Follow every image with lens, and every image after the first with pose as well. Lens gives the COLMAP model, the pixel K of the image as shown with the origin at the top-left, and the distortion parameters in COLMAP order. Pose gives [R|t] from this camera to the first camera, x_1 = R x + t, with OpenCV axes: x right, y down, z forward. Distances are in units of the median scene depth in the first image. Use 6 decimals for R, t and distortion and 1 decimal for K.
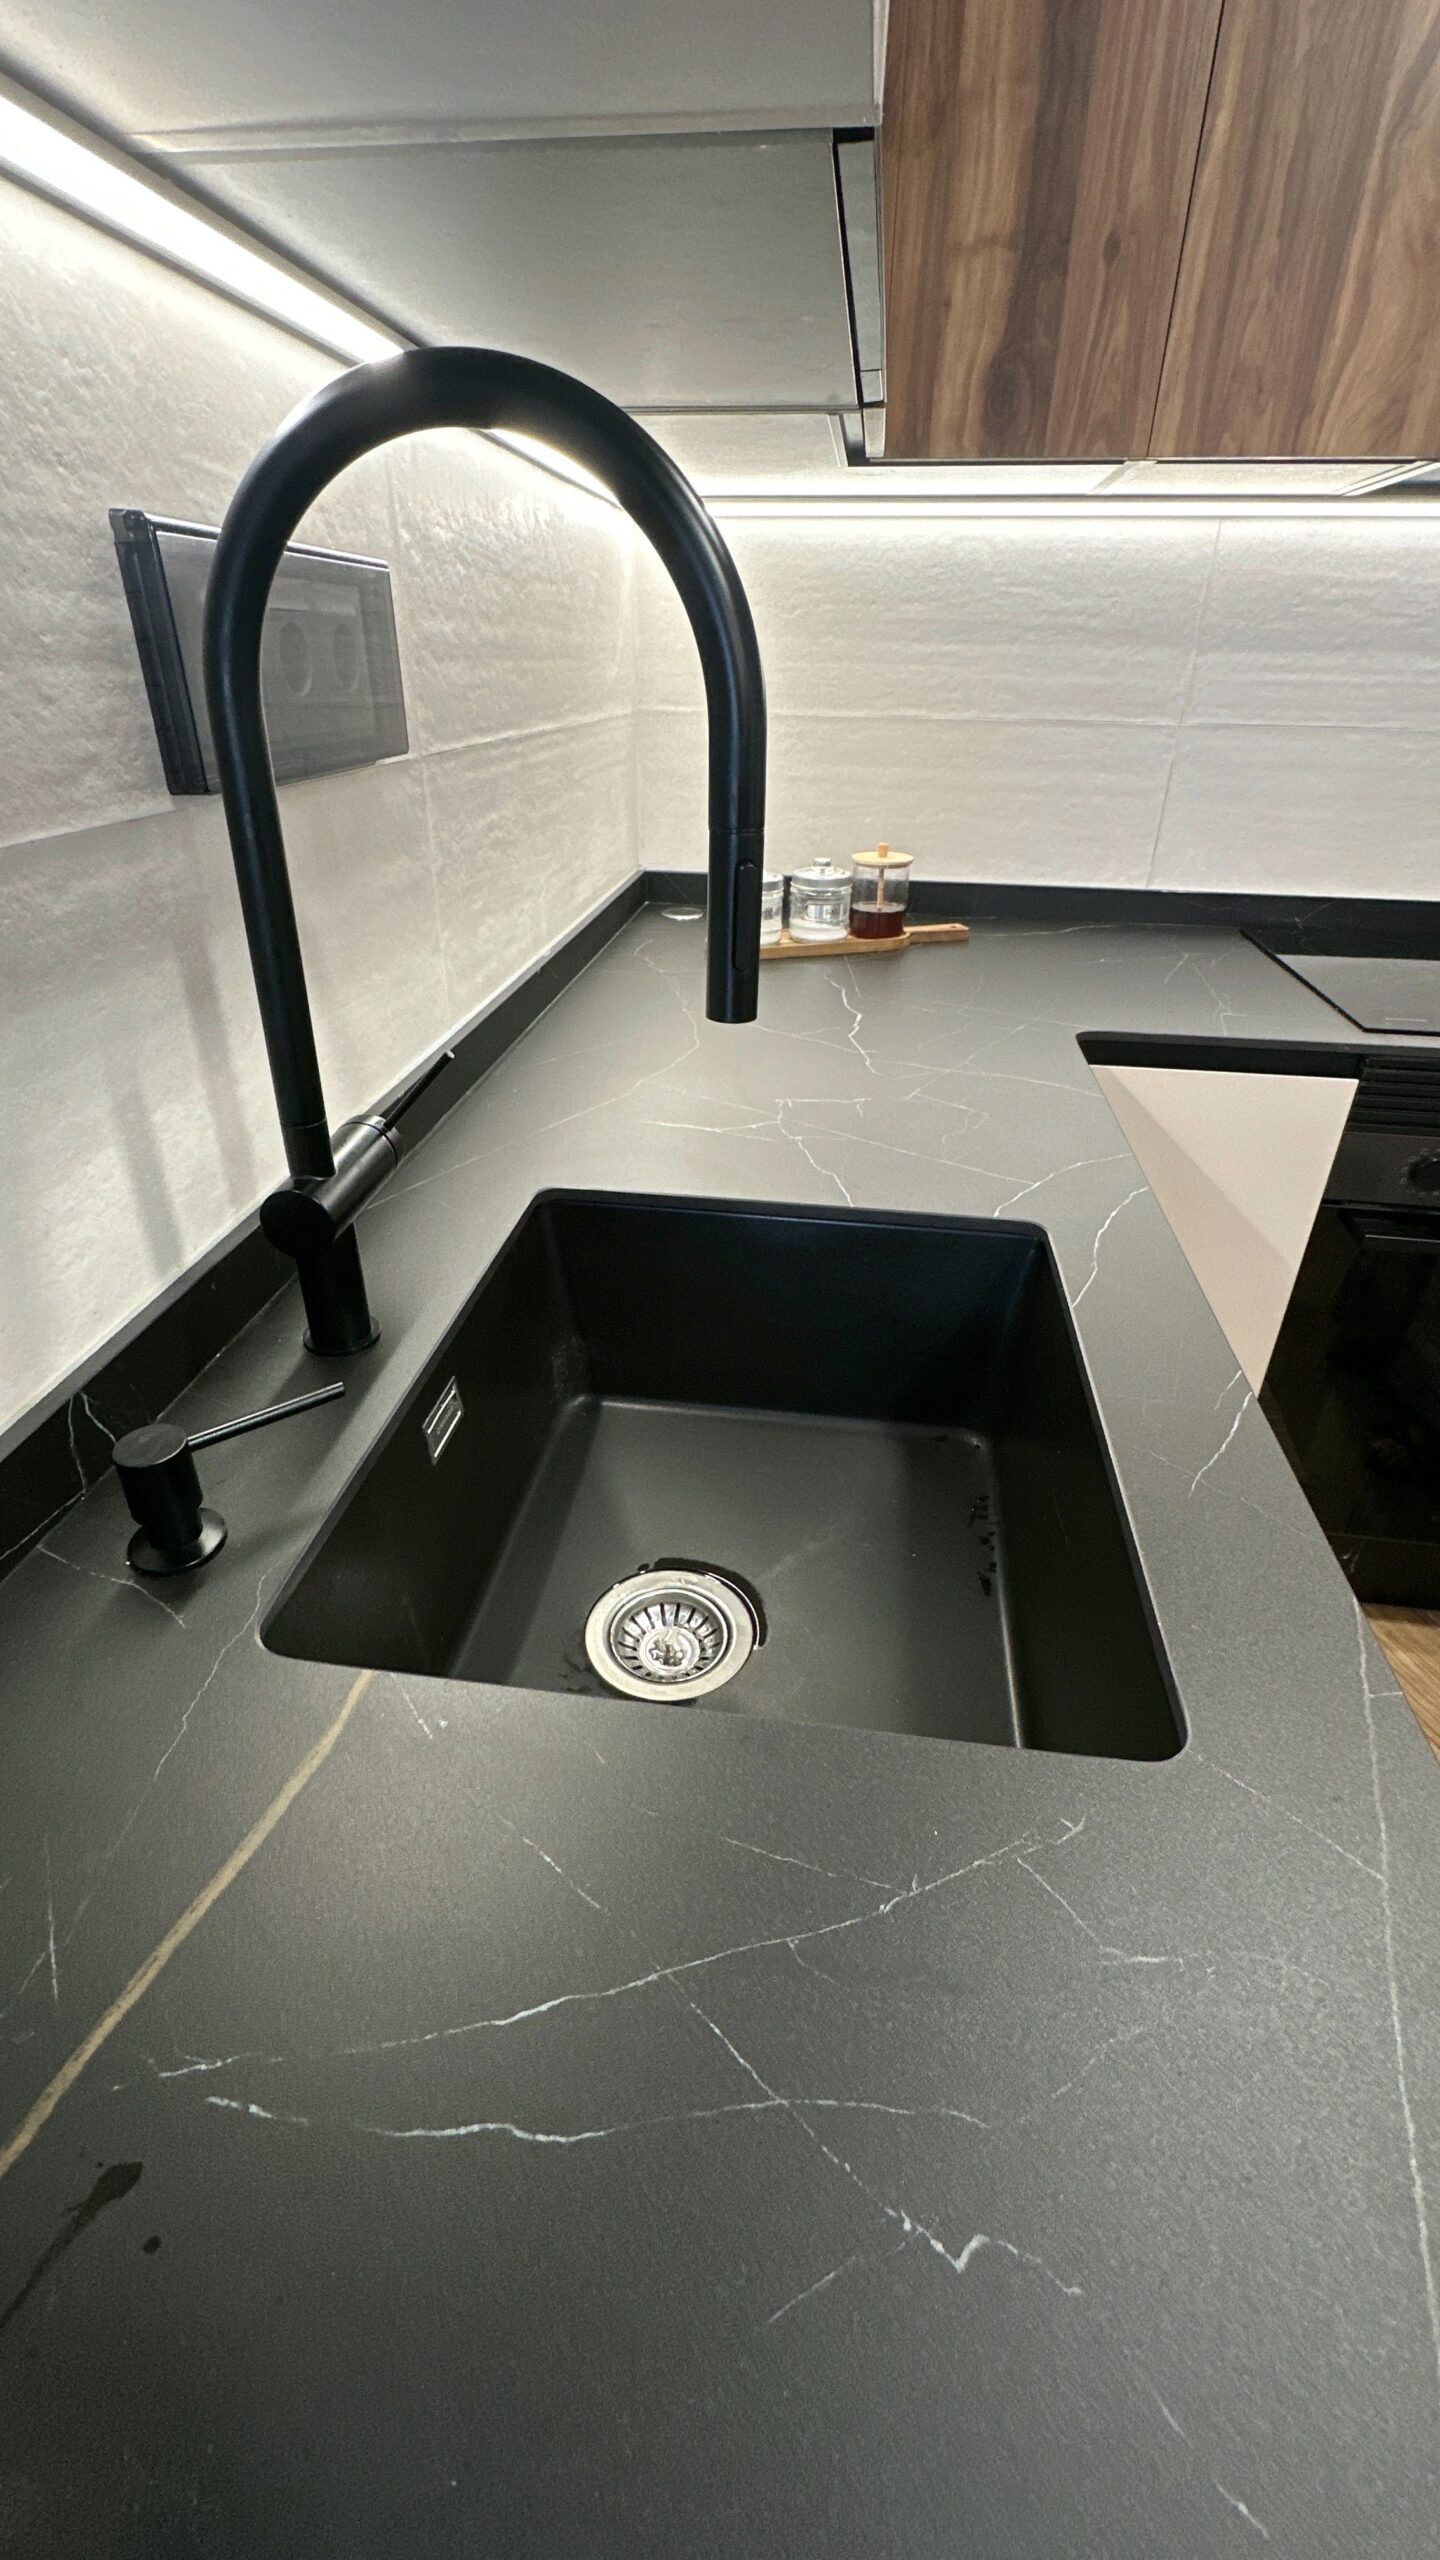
lens RADIAL K [[1082.4, 0, 720.0], [0, 1082.4, 1280.0], [0, 0, 1]] dist [0.000688, 0.000448]
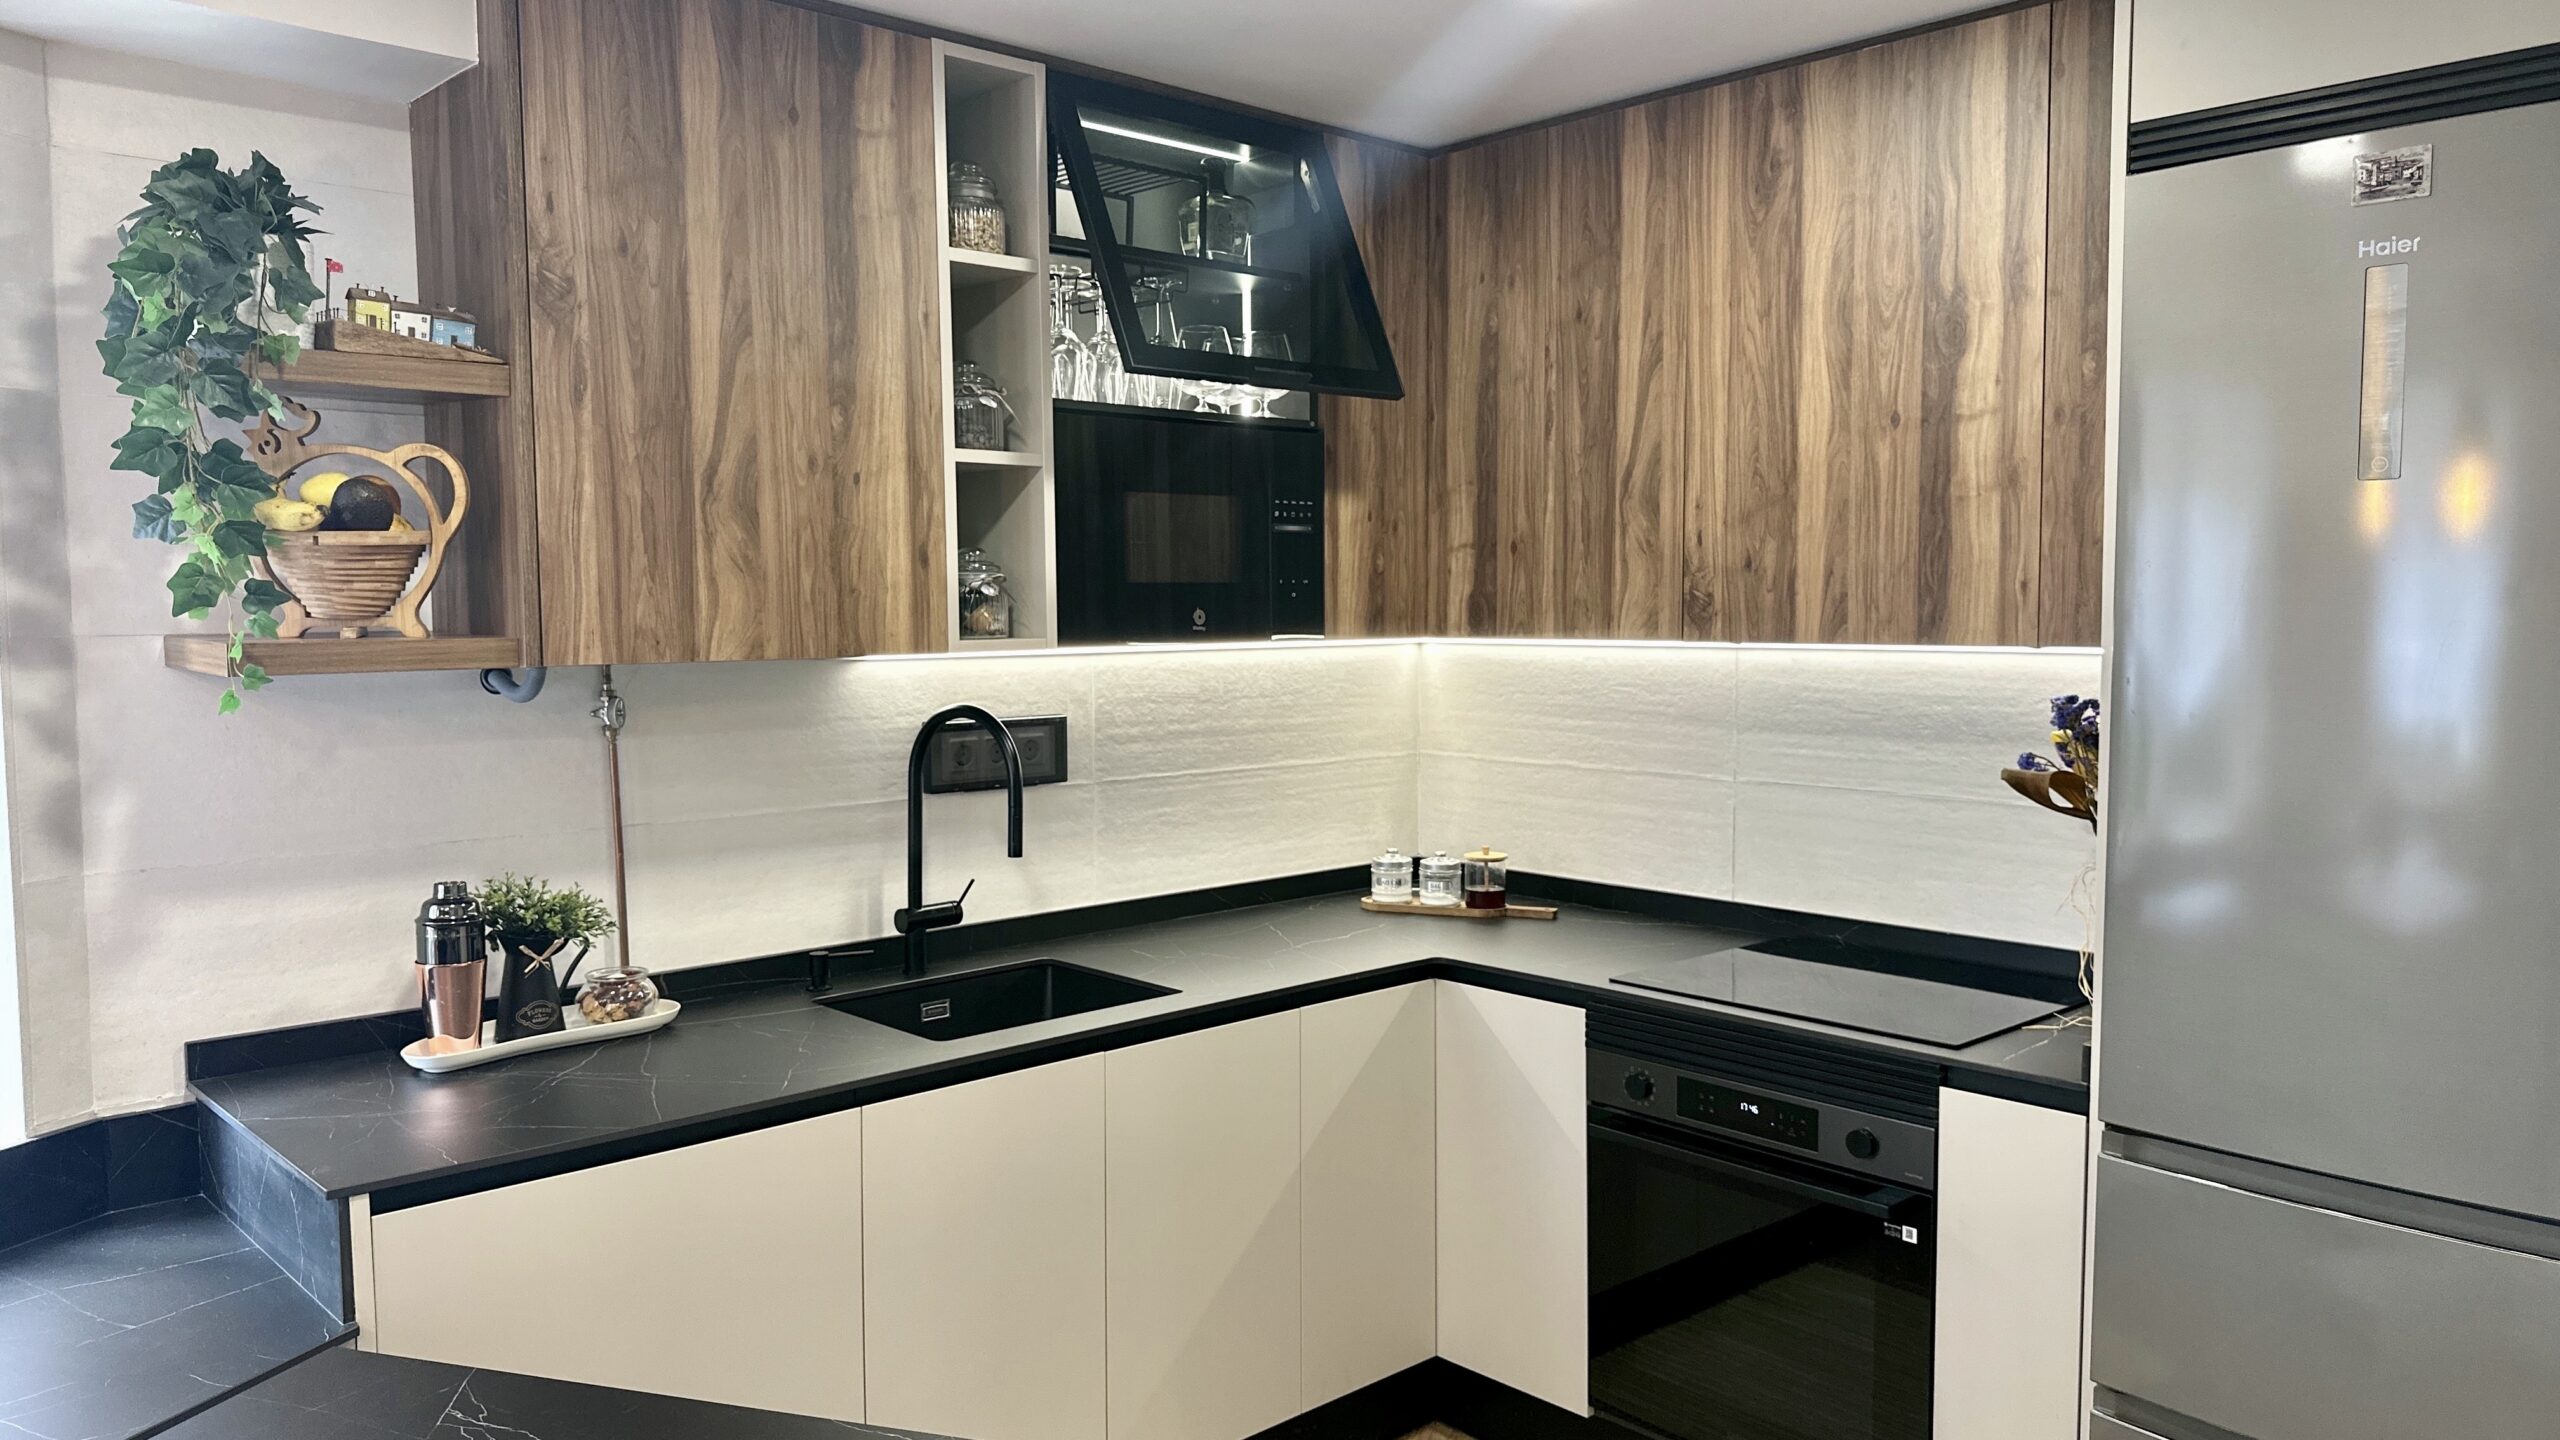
lens RADIAL K [[1859.8, 0, 1270.0], [0, 1859.8, 743.9], [0, 0, 1]] dist [0.100359, -0.213919]
pose [[0.763703, 0.034560, -0.644642, 2.024499], [-0.309017, 0.896304, -0.318038, 0.458908], [0.566804, 0.442092, 0.695189, -1.236651]]
